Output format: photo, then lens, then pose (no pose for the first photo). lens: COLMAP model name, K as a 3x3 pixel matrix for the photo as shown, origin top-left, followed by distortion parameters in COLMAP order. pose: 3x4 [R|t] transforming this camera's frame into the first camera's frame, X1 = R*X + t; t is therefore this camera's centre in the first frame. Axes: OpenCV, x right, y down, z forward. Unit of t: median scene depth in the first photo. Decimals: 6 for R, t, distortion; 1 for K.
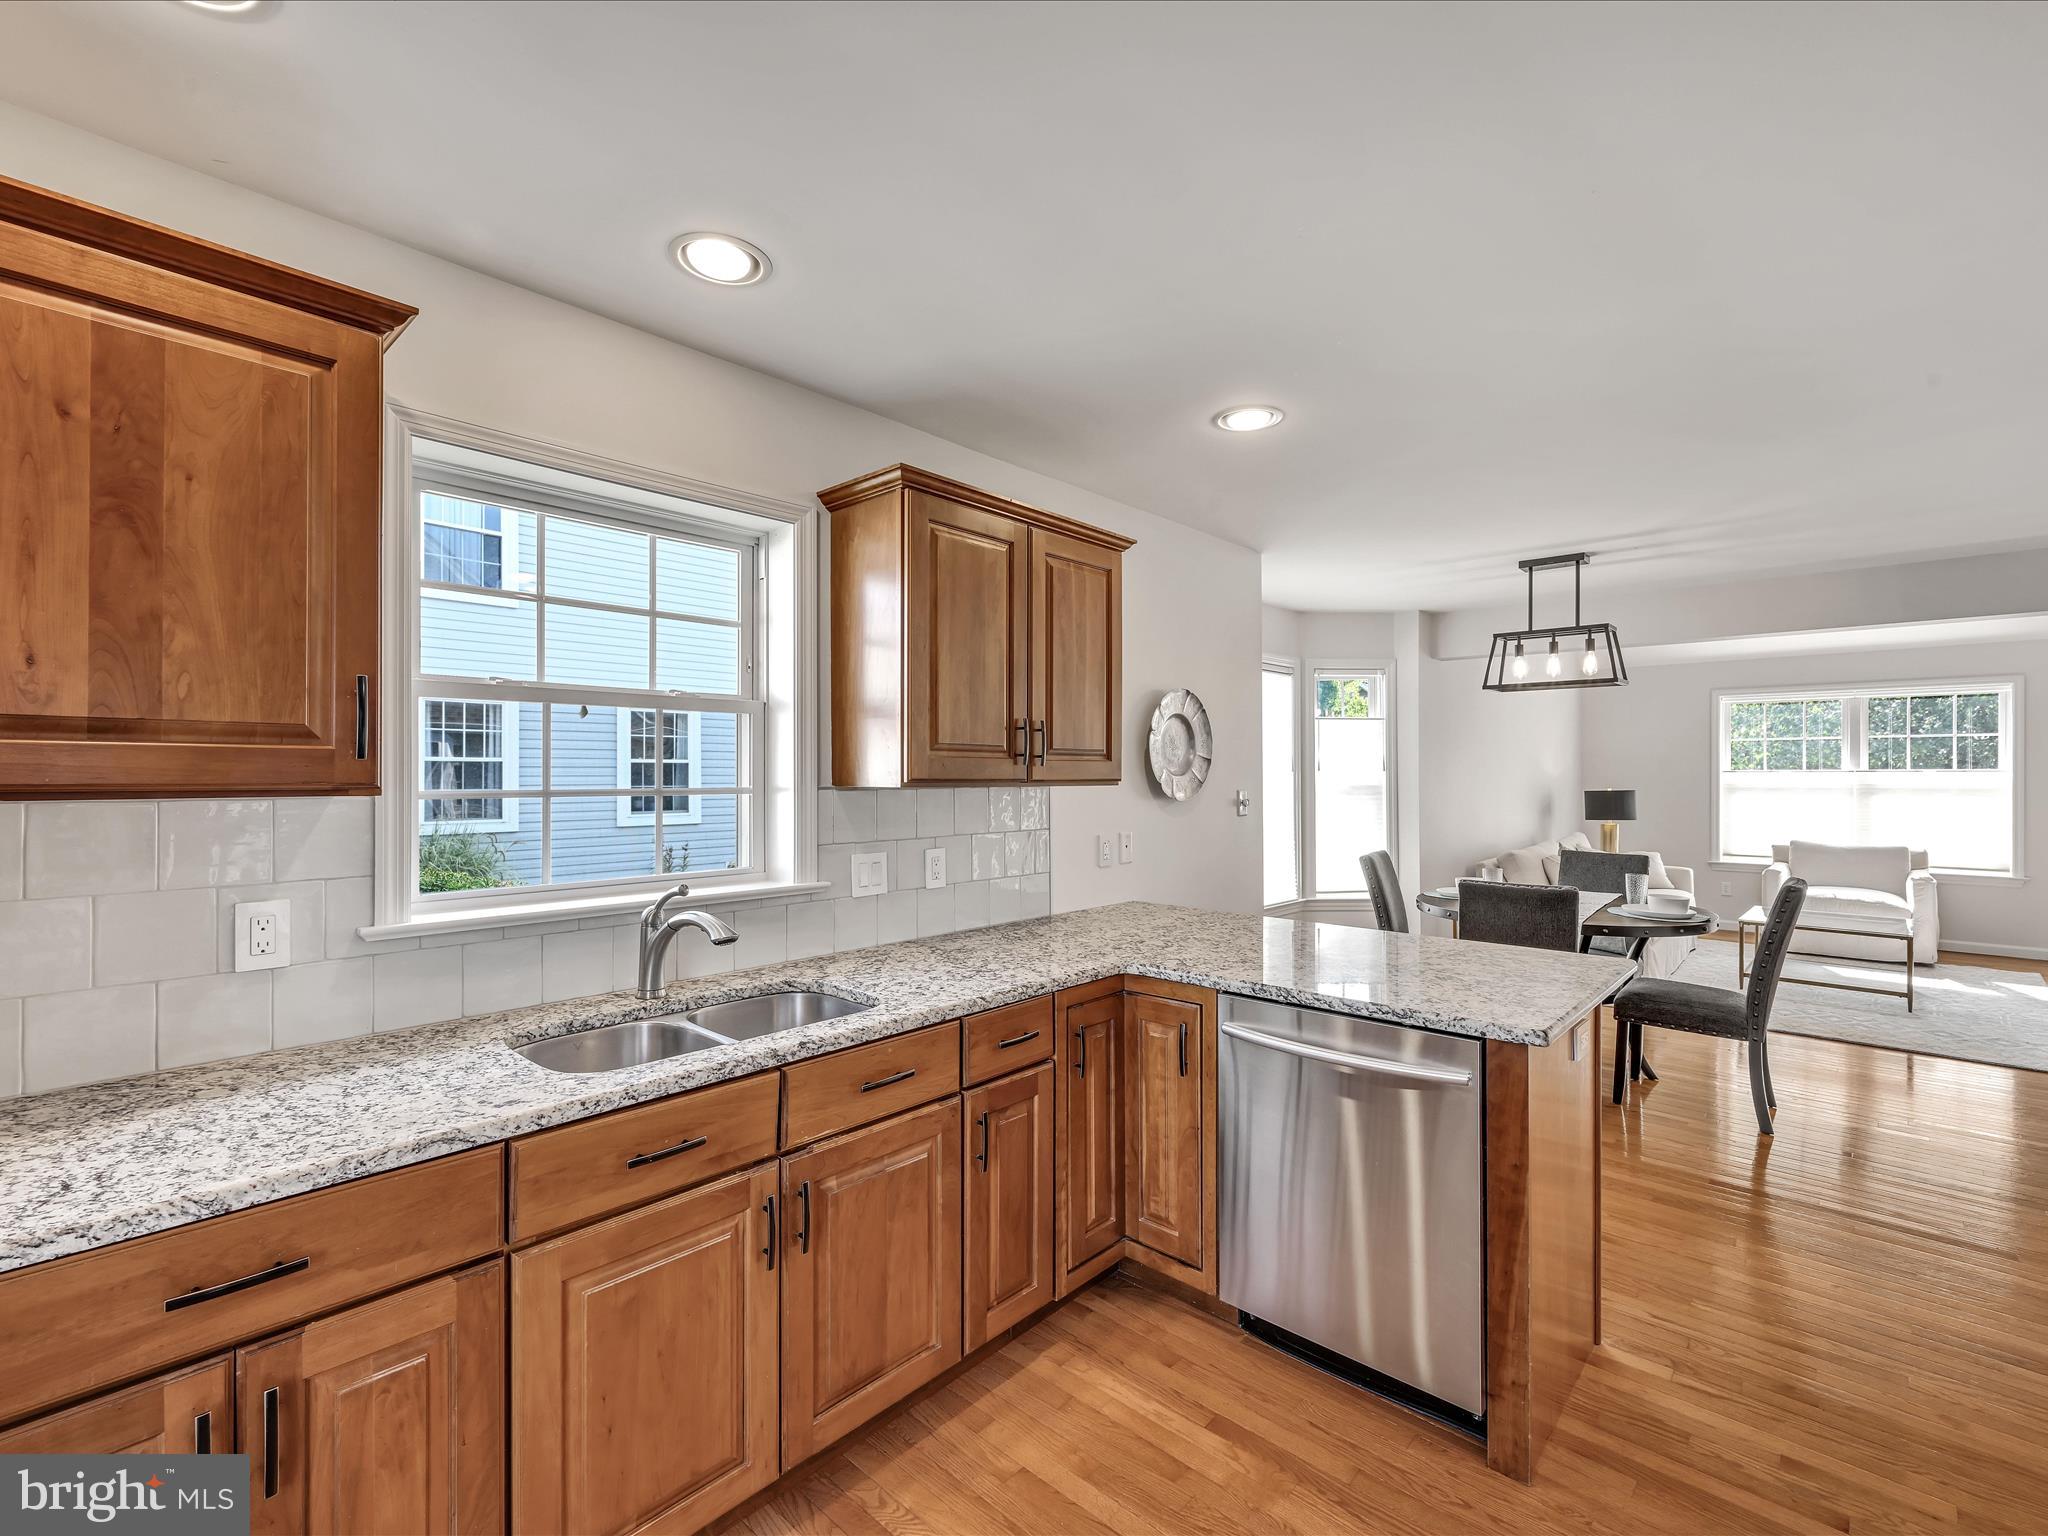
lens RADIAL K [[904.1, 0, 1021.5], [0, 904.1, 747.0], [0, 0, 1]] dist [-0.000733, -0.000150]
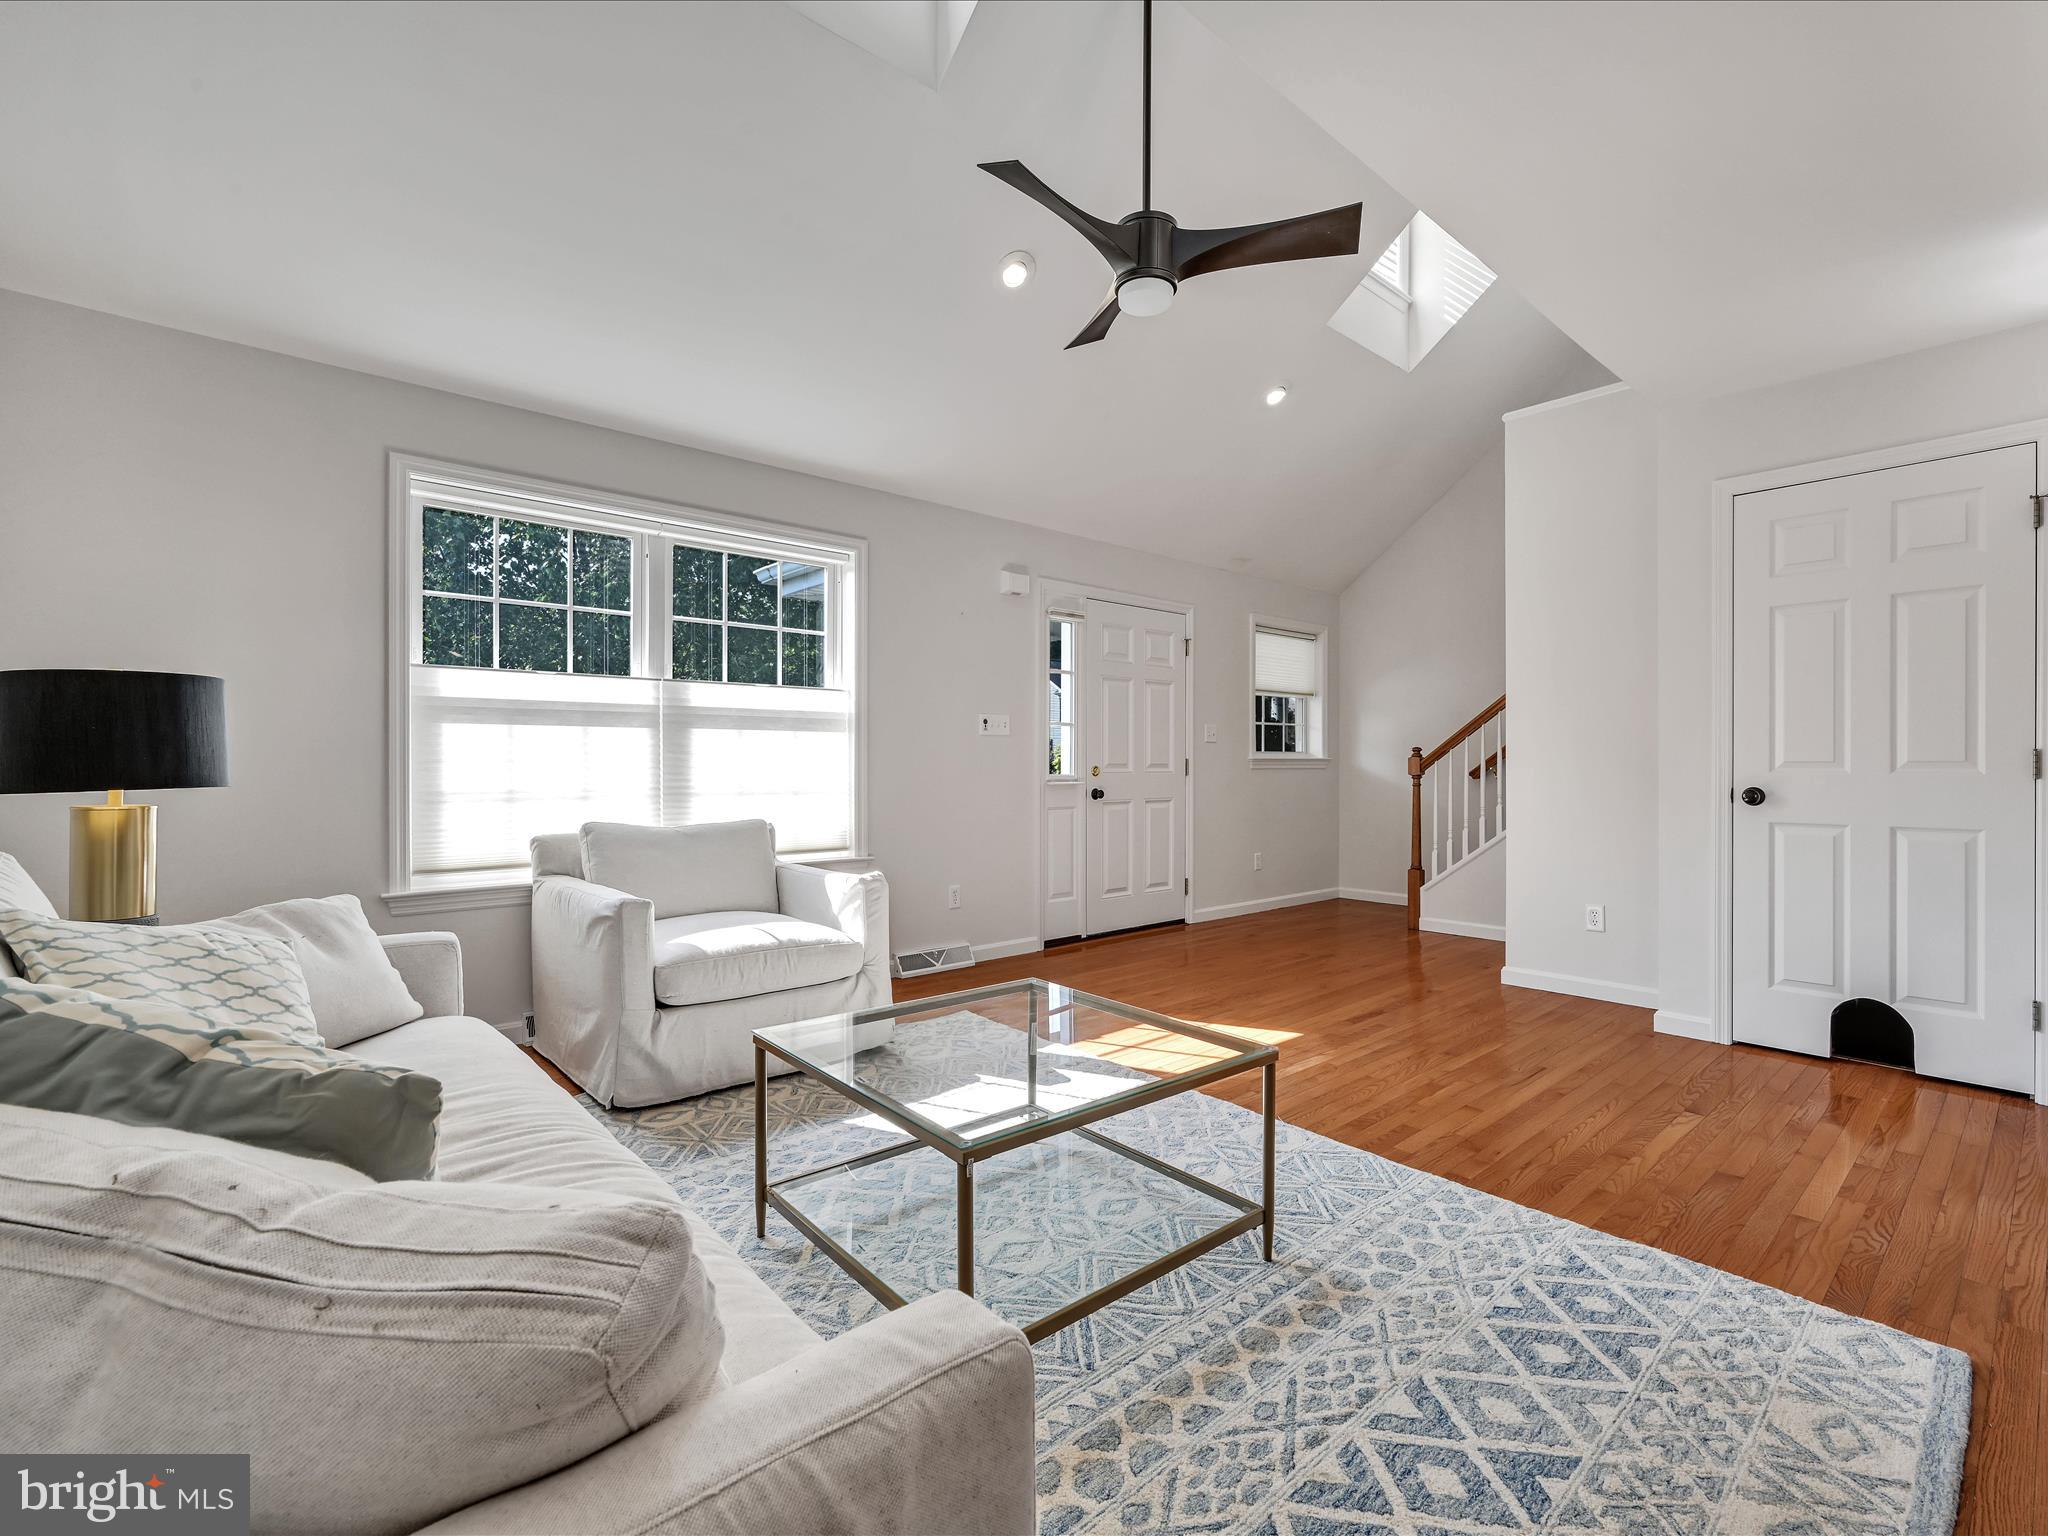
lens RADIAL K [[921.8, 0, 1055.1], [0, 921.8, 761.4], [0, 0, 1]] dist [-0.000921, -0.000207]
pose [[0.096778, 0.003119, 0.995301, 0.450293], [-0.030335, 0.999540, -0.000183, 0.069244], [-0.994844, -0.030175, 0.096828, 0.765547]]
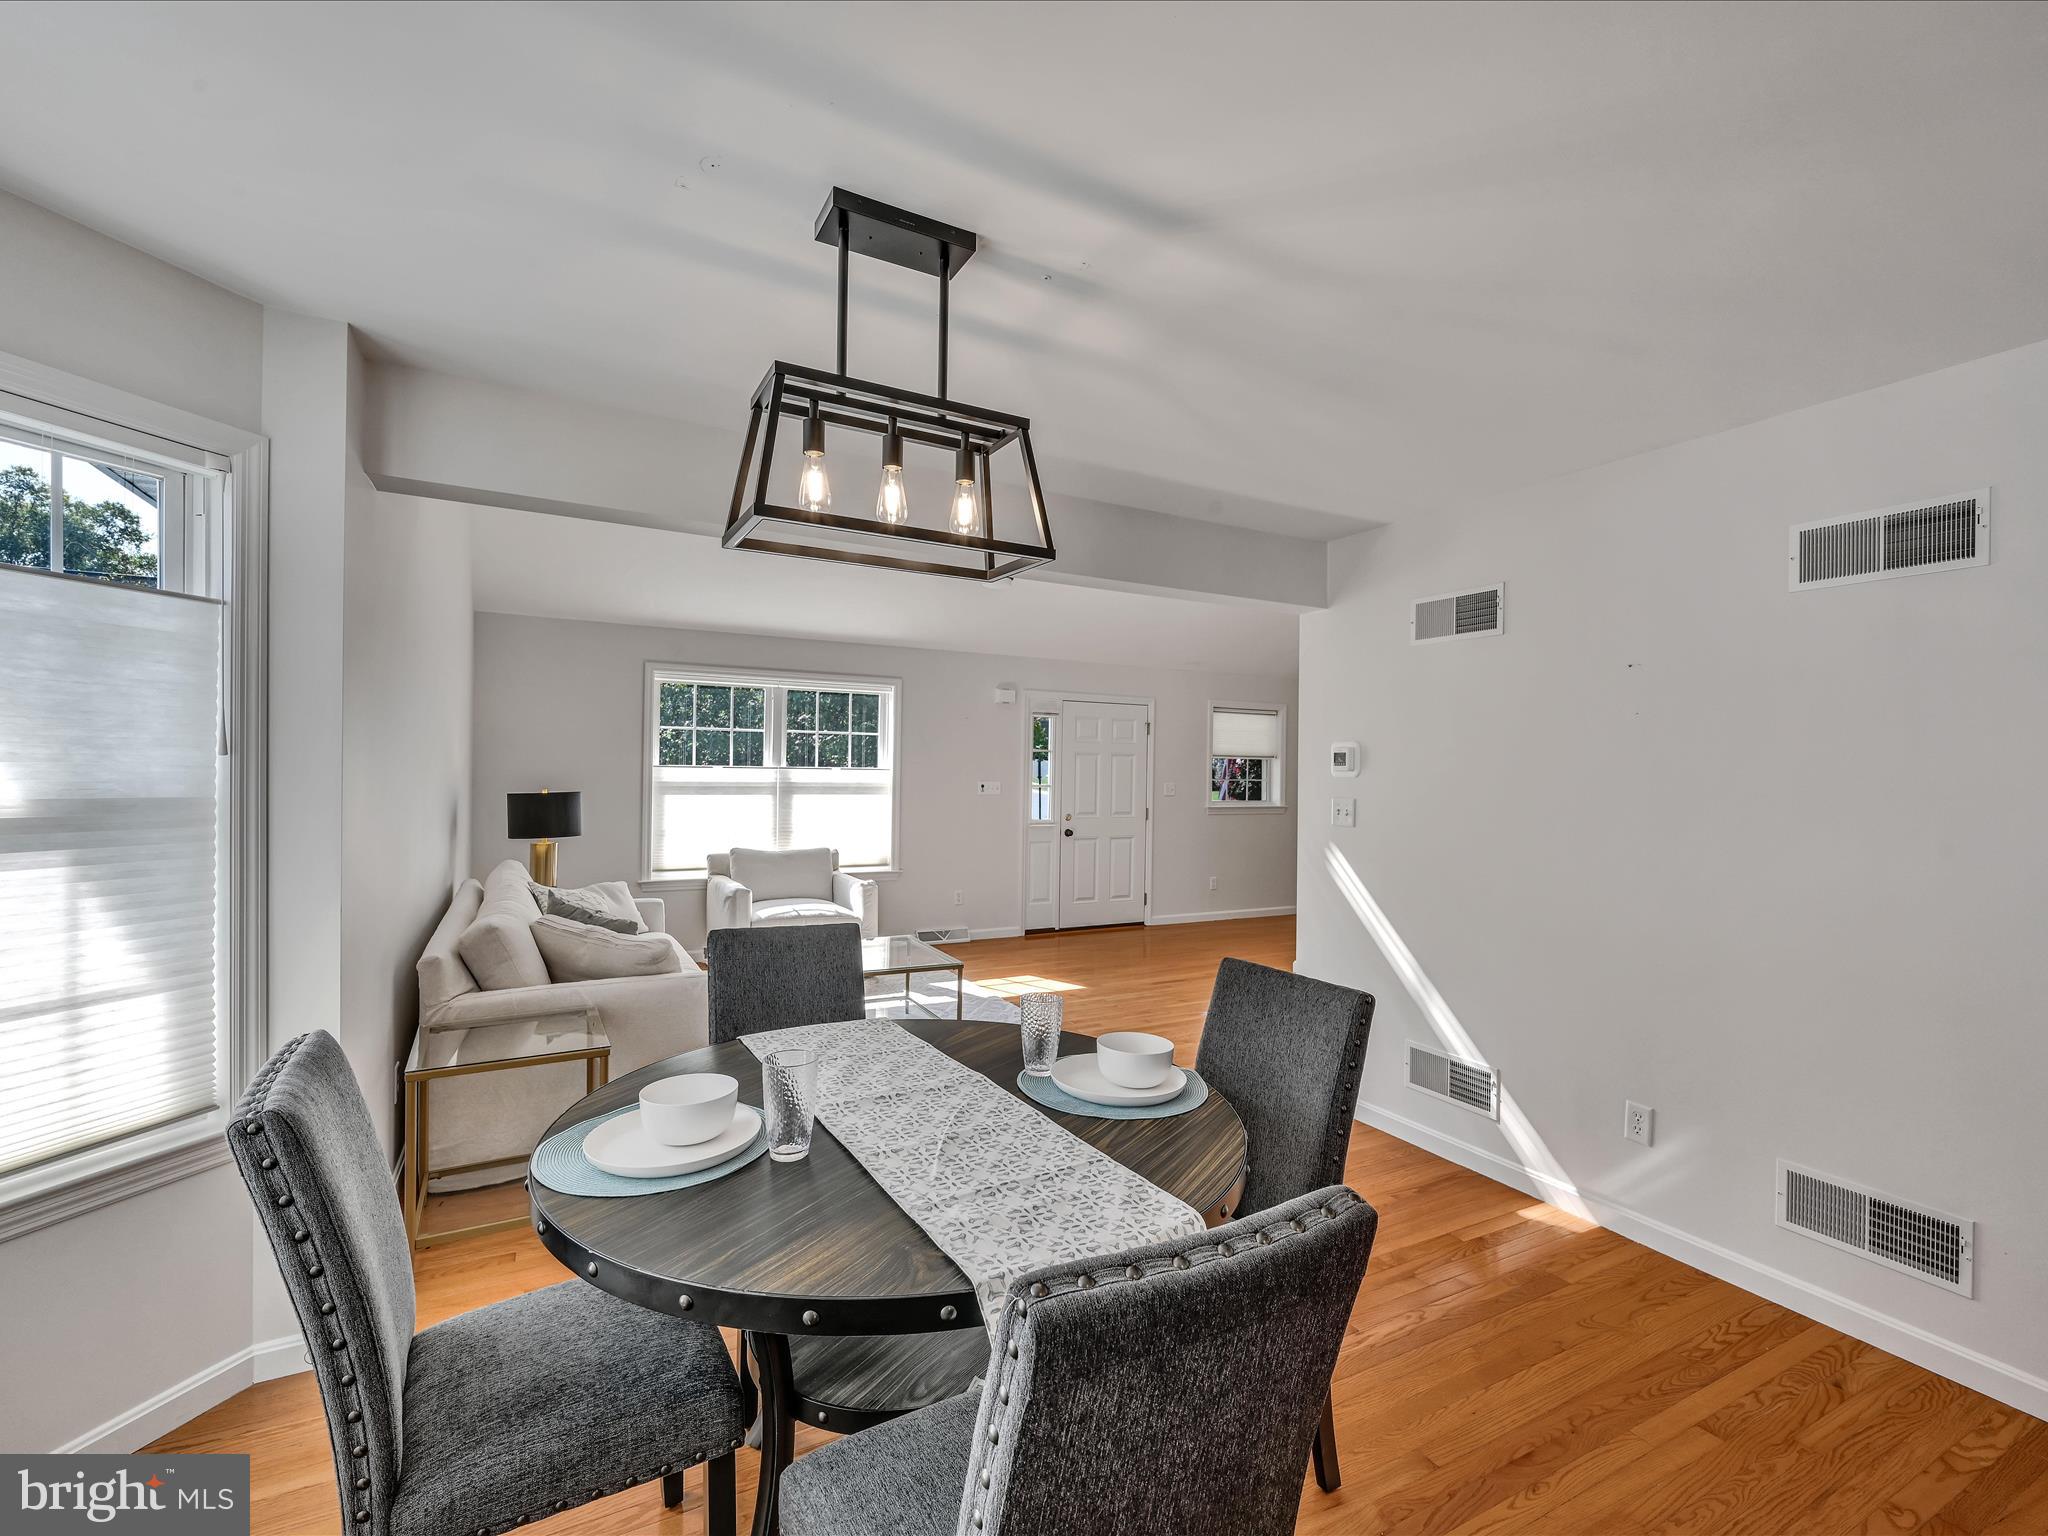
lens RADIAL K [[915.0, 0, 1047.3], [0, 915.0, 771.5], [0, 0, 1]] dist [-0.000216, -0.000344]
pose [[0.318458, 0.006152, 0.947917, 0.140621], [-0.044864, 0.998956, 0.008588, 0.010842], [-0.946875, -0.045262, 0.318402, 0.472428]]
